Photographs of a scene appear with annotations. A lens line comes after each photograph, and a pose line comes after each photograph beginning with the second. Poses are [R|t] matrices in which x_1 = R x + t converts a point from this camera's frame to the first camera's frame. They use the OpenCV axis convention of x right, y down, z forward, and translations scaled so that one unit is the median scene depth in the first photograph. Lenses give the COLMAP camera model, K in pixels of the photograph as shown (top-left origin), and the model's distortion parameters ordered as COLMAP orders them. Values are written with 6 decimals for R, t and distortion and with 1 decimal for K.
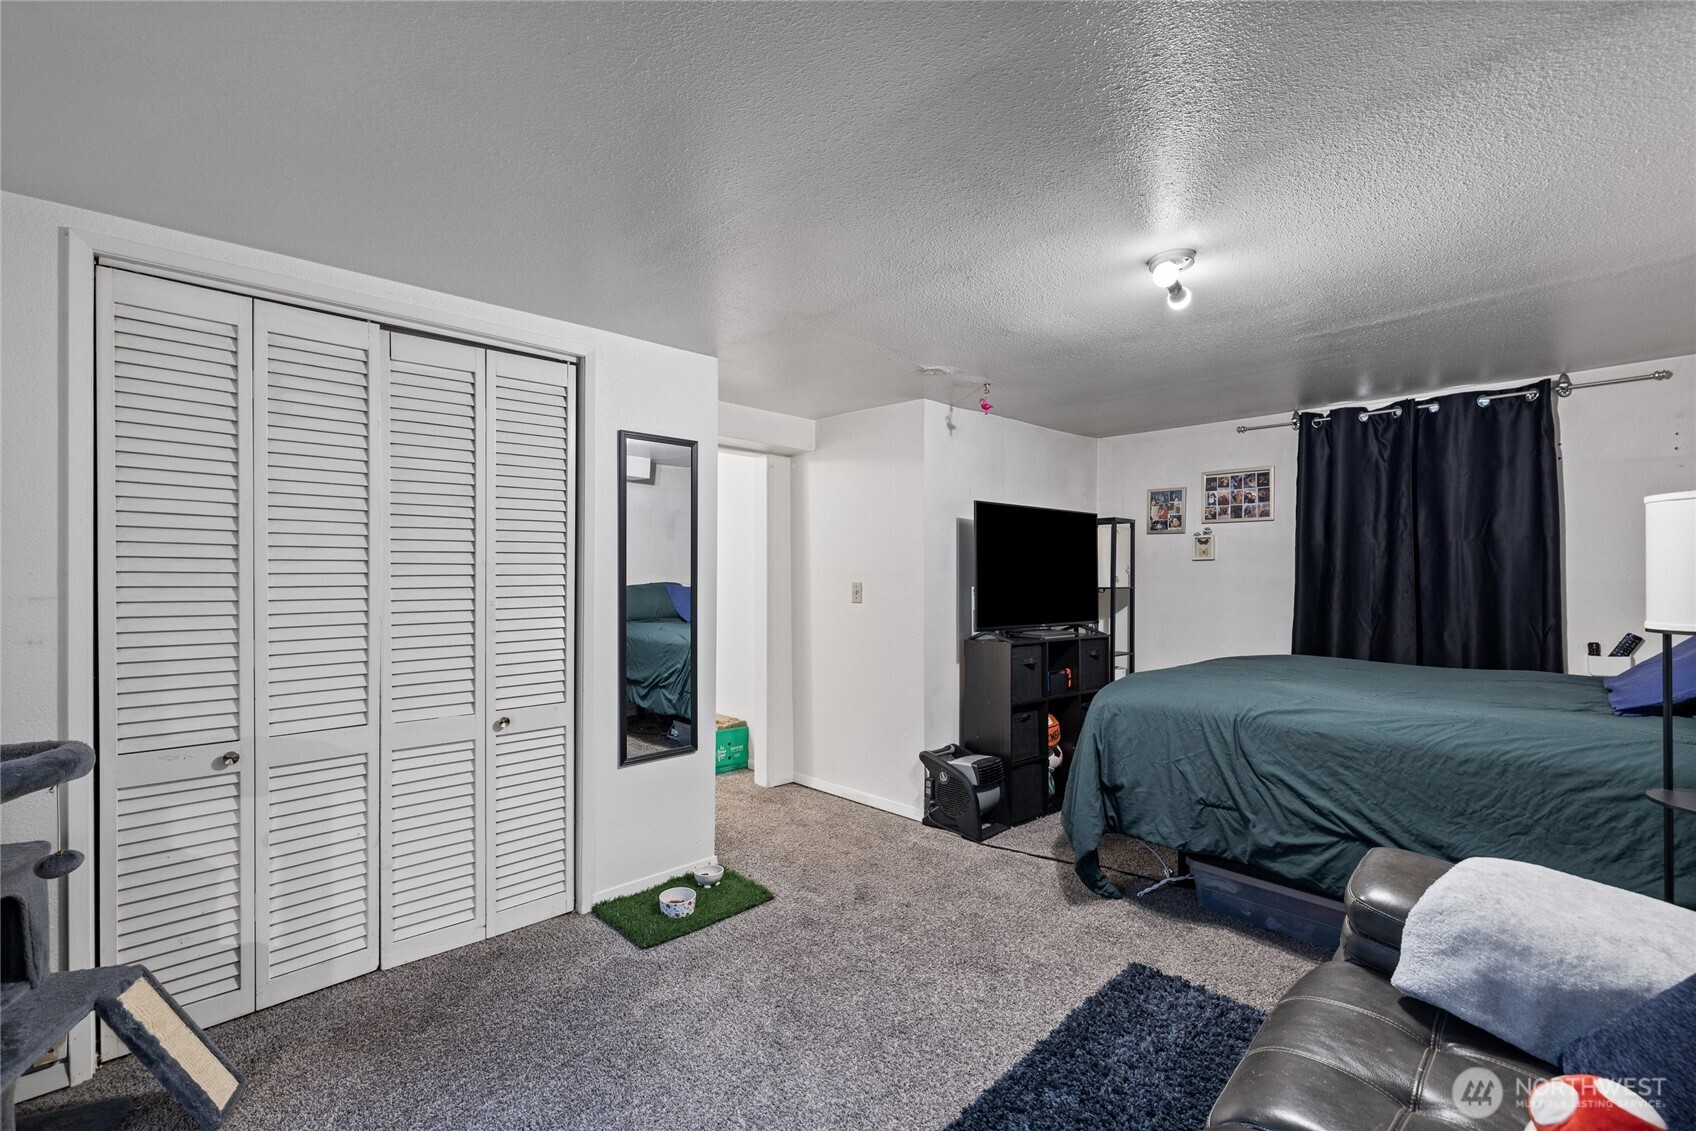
lens RADIAL K [[734.0, 0, 842.4], [0, 734.0, 581.3], [0, 0, 1]] dist [0.002082, 0.000426]
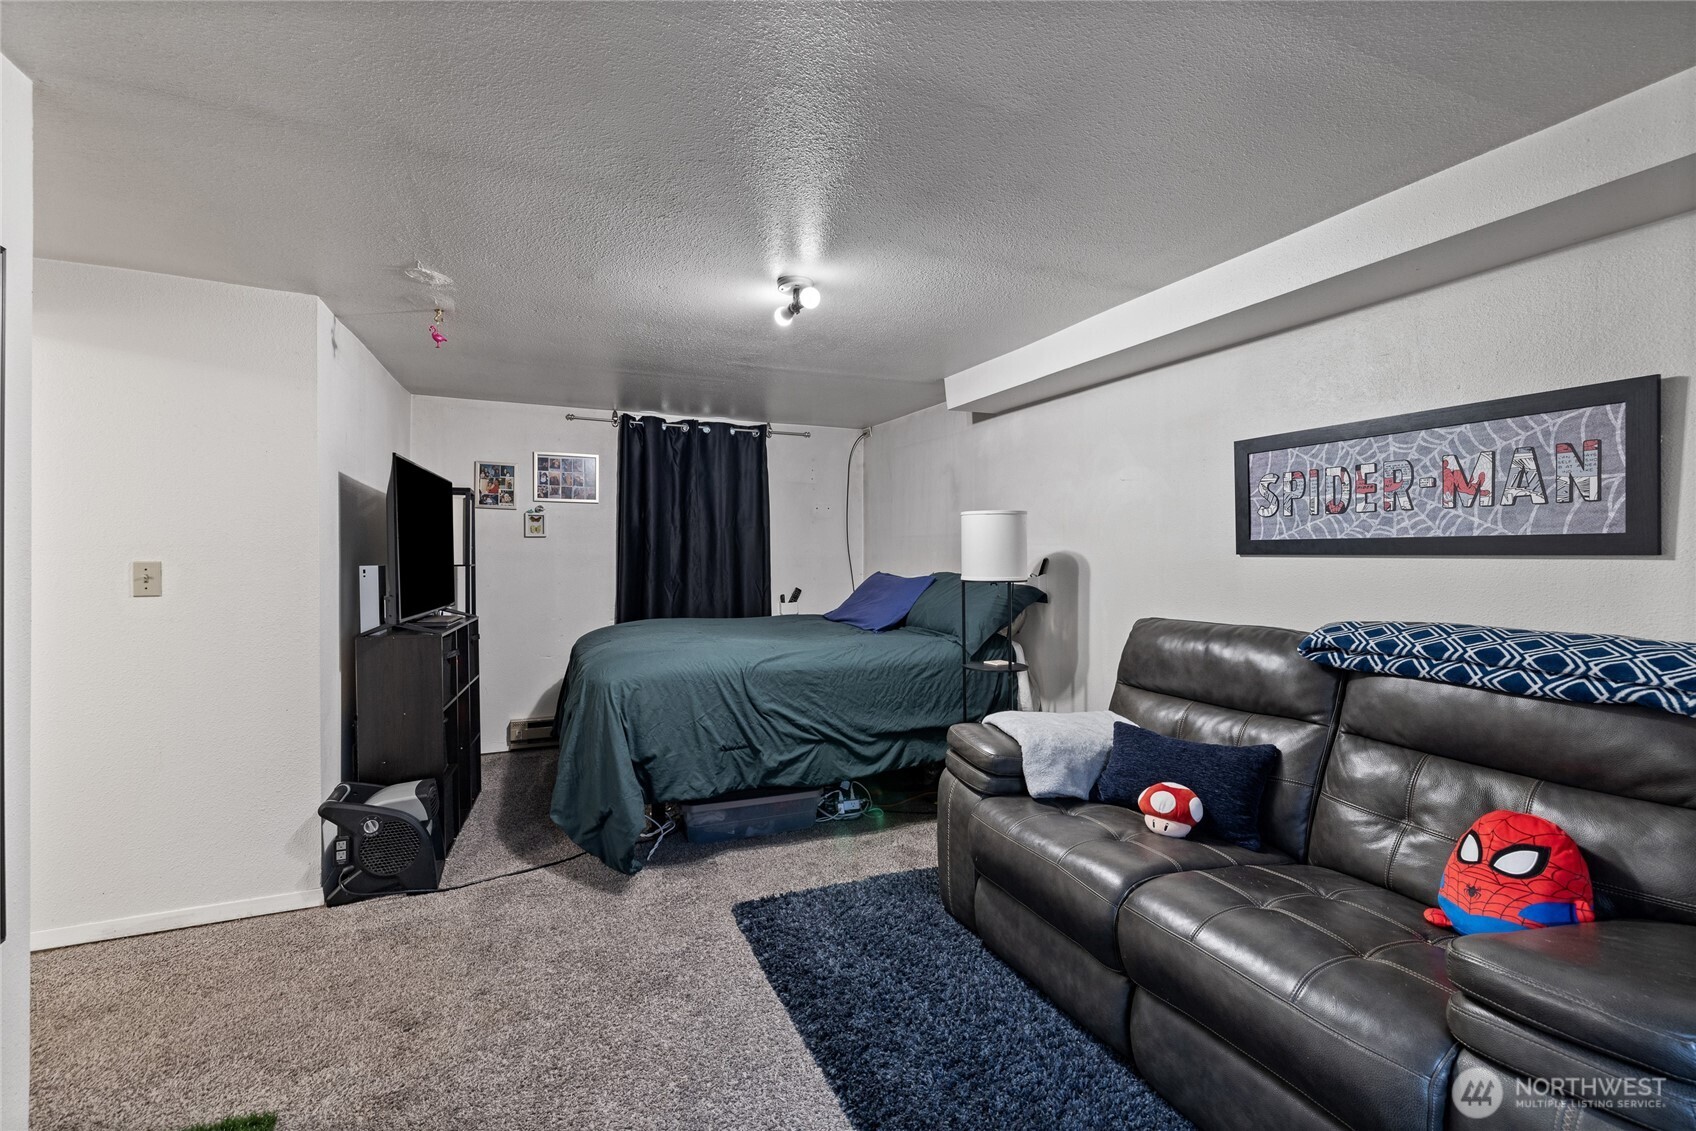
lens RADIAL K [[710.8, 0, 830.6], [0, 710.8, 558.6], [0, 0, 1]] dist [-0.000098, 0.000271]
pose [[0.362989, -0.005552, 0.931777, -0.368455], [0.004575, 0.999981, 0.004176, -0.000915], [-0.931782, 0.002747, 0.363008, 0.331075]]
